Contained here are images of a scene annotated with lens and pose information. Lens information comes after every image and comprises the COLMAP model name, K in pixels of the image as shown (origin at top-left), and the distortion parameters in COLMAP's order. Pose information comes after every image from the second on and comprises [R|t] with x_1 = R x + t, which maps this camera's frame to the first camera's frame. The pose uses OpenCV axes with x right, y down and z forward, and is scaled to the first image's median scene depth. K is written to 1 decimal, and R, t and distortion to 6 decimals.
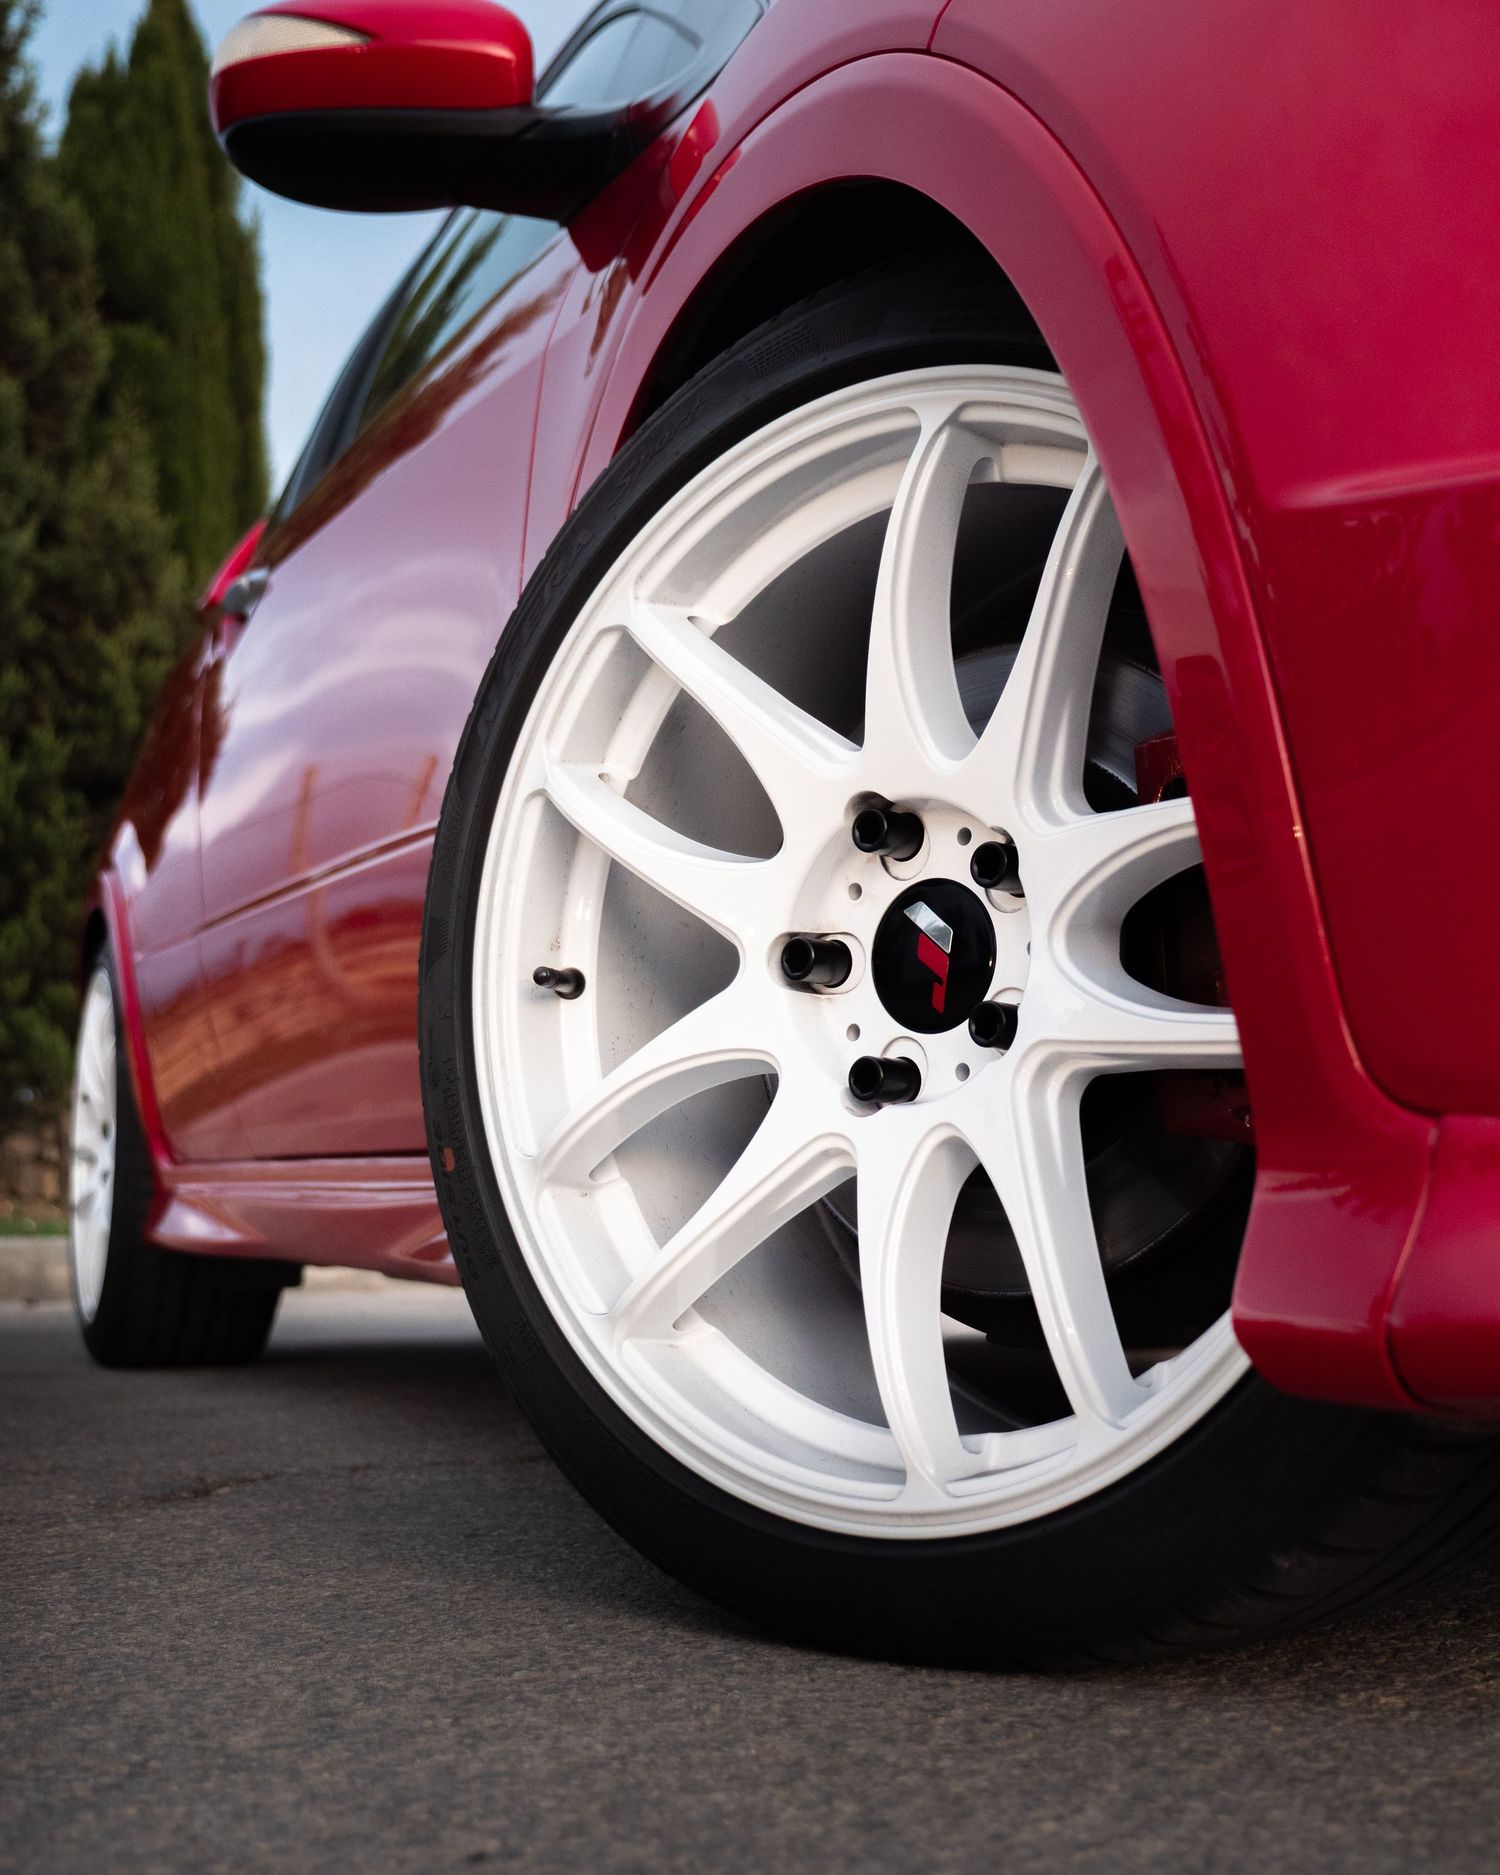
lens RADIAL K [[2706.8, 0, 748.7], [0, 2706.8, 947.1], [0, 0, 1]] dist [-0.024559, 0.000000]
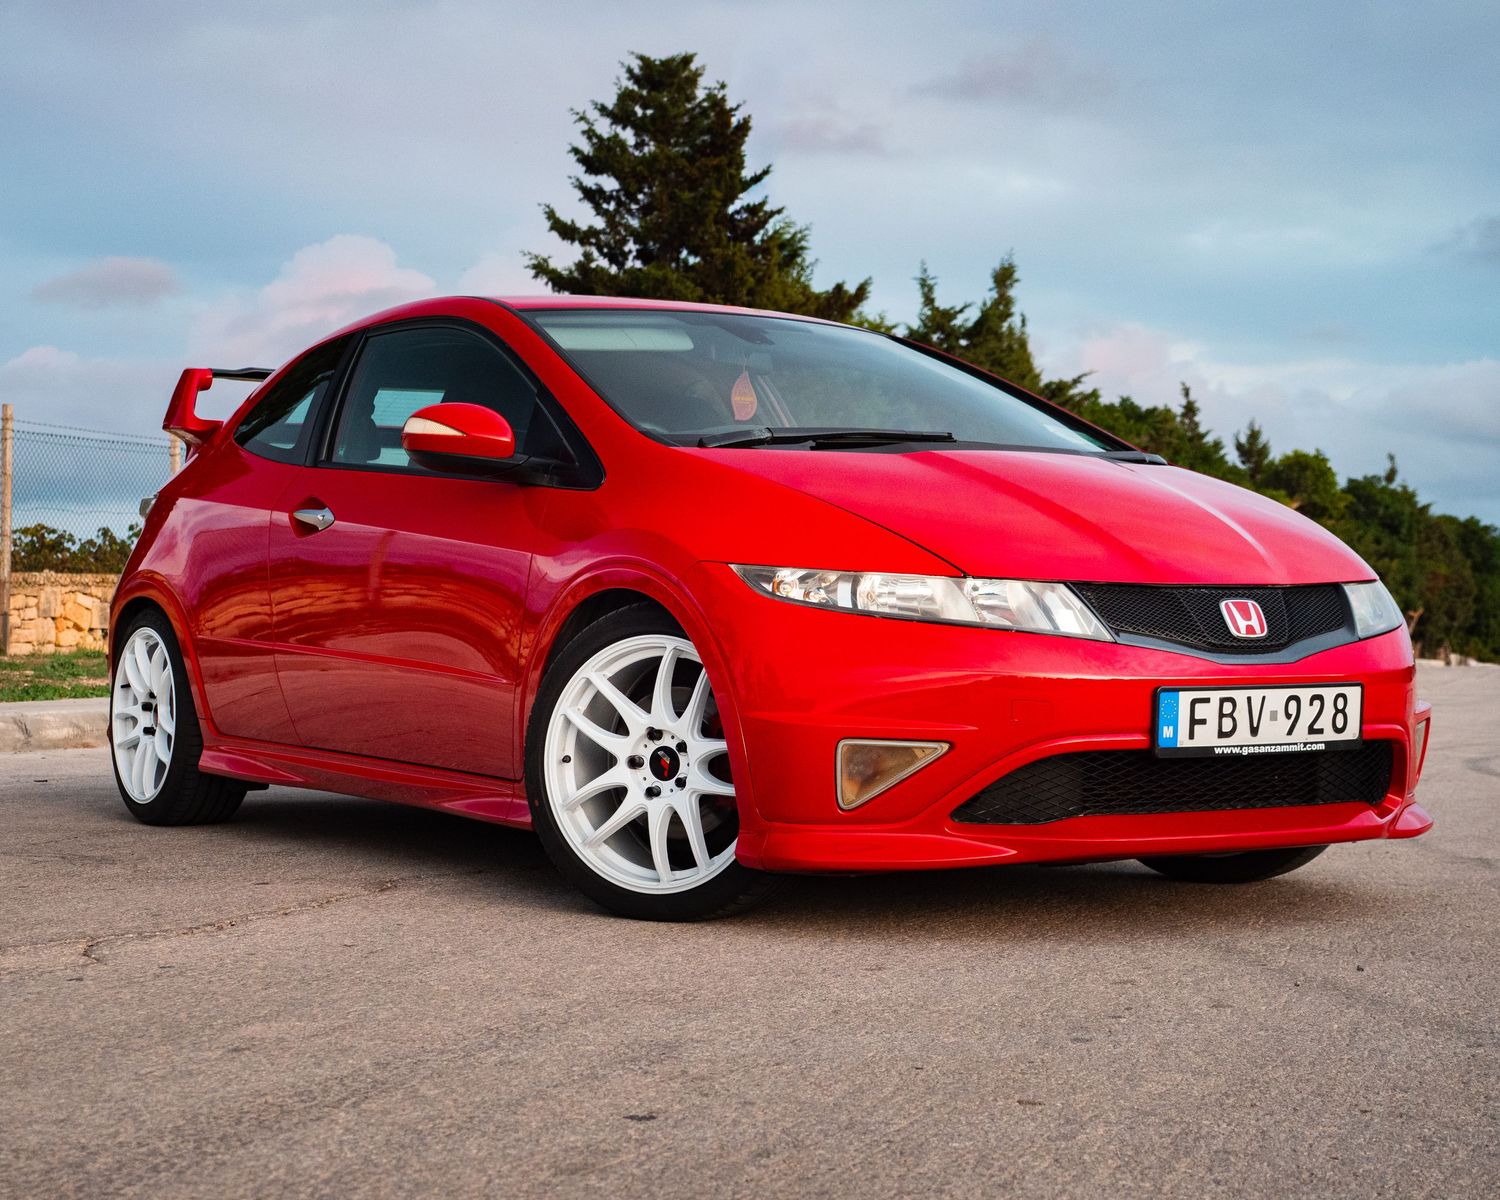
lens RADIAL K [[2654.4, 0, 748.1], [0, 2654.4, 589.0], [0, 0, 1]] dist [0.044800, 0.000000]
pose [[0.977202, 0.010071, 0.212073, -0.707822], [-0.029132, 0.995787, 0.086946, -0.649635], [-0.210304, -0.091142, 0.973378, -3.162551]]
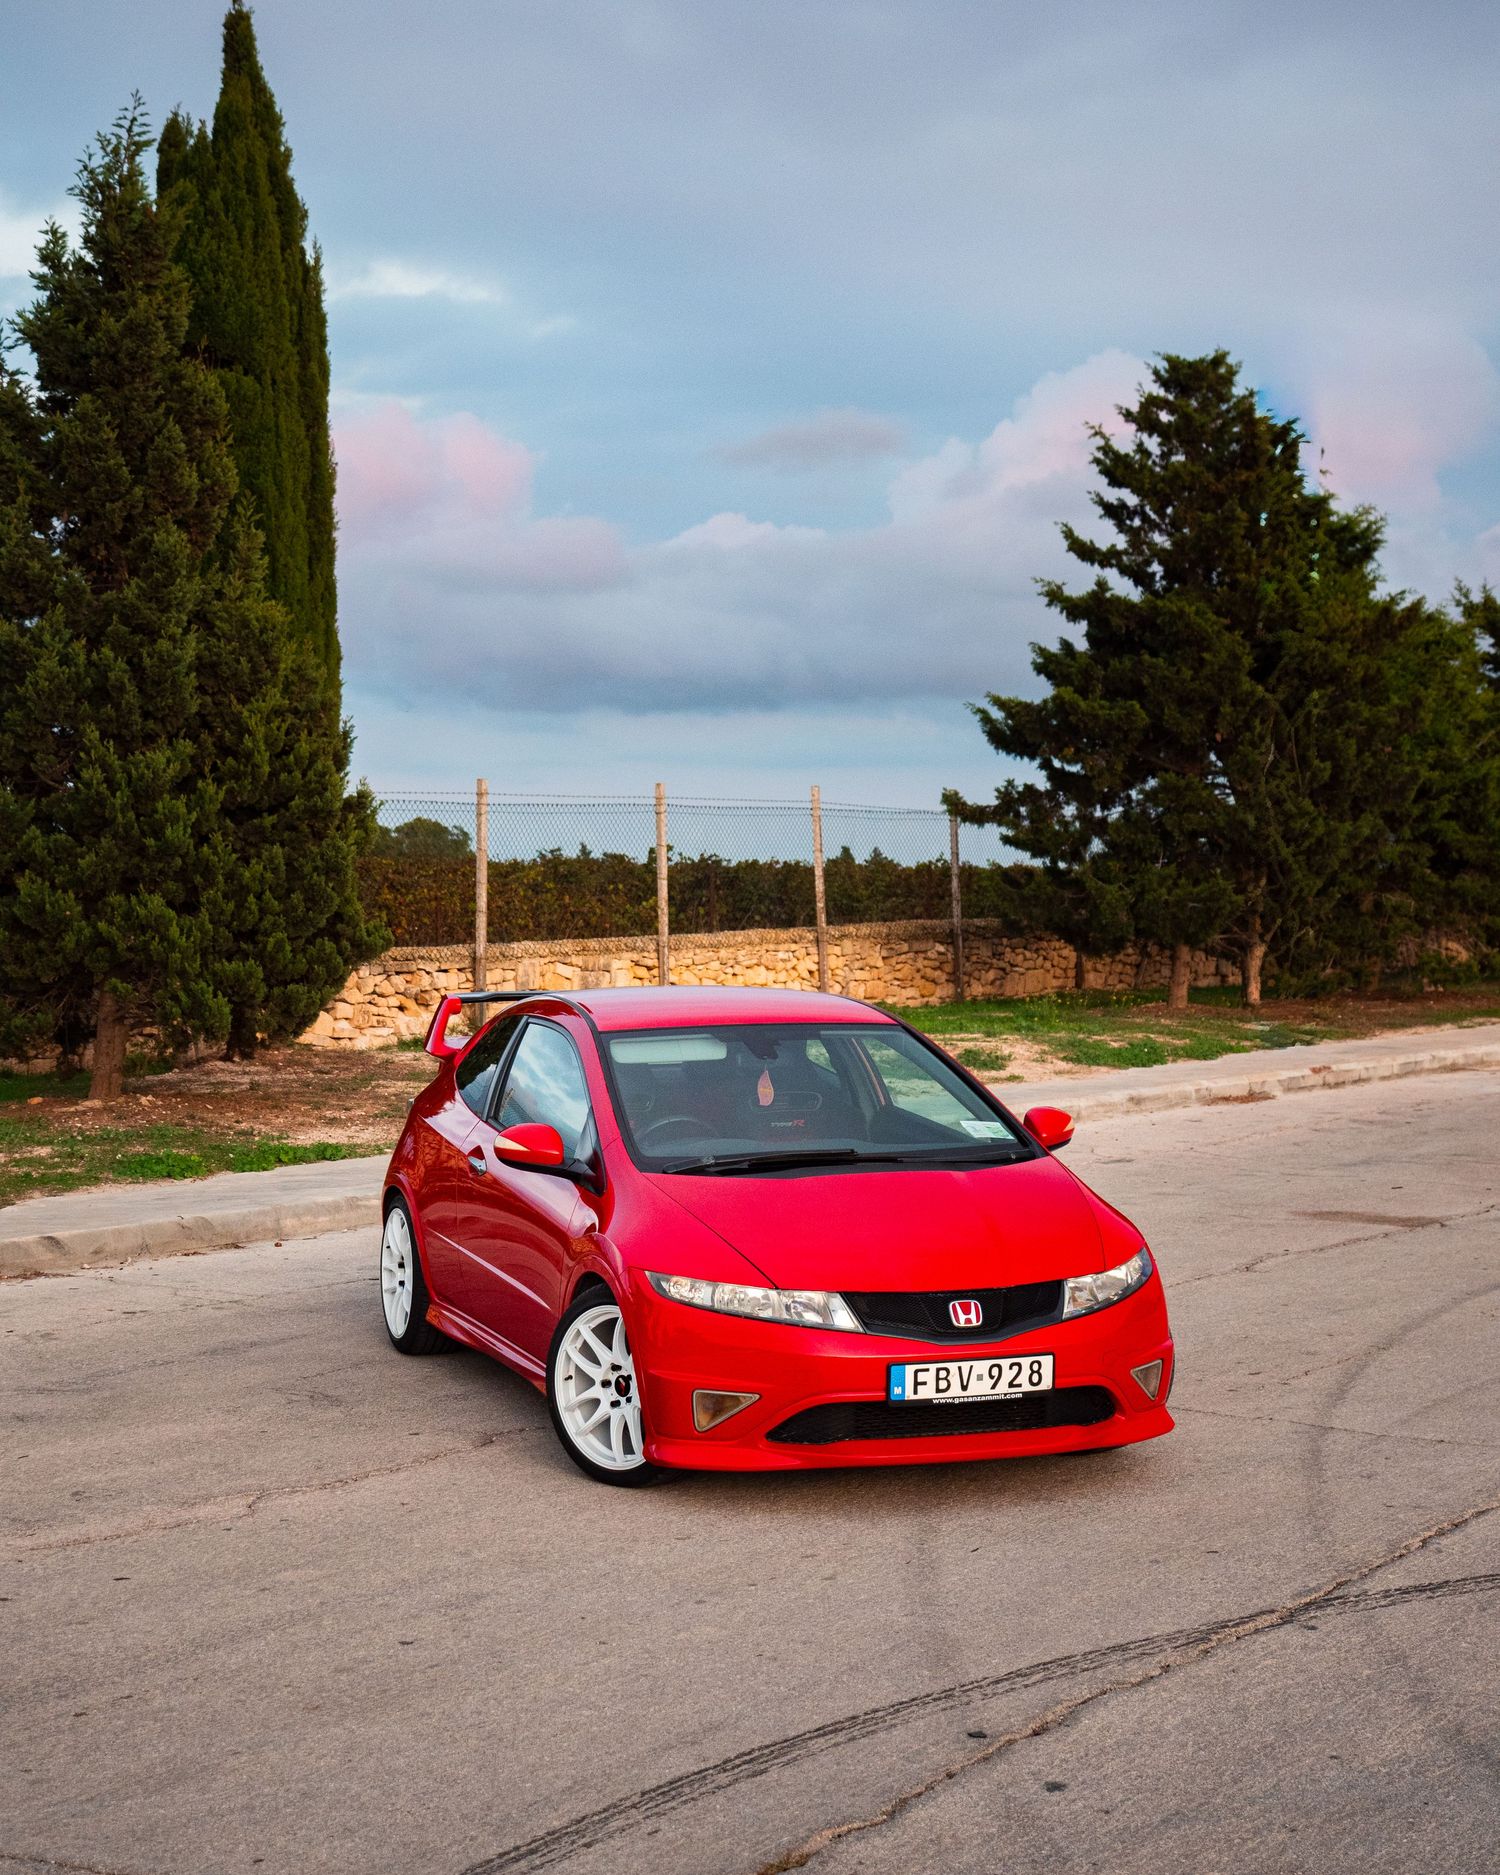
lens RADIAL K [[3318.0, 0, 749.9], [0, 3318.0, 945.3], [0, 0, 1]] dist [0.044800, 0.000000]
pose [[0.999845, 0.007909, -0.015716, 0.511490], [-0.005783, 0.991366, 0.130999, -2.196891], [0.016616, -0.130888, 0.991258, -7.165120]]
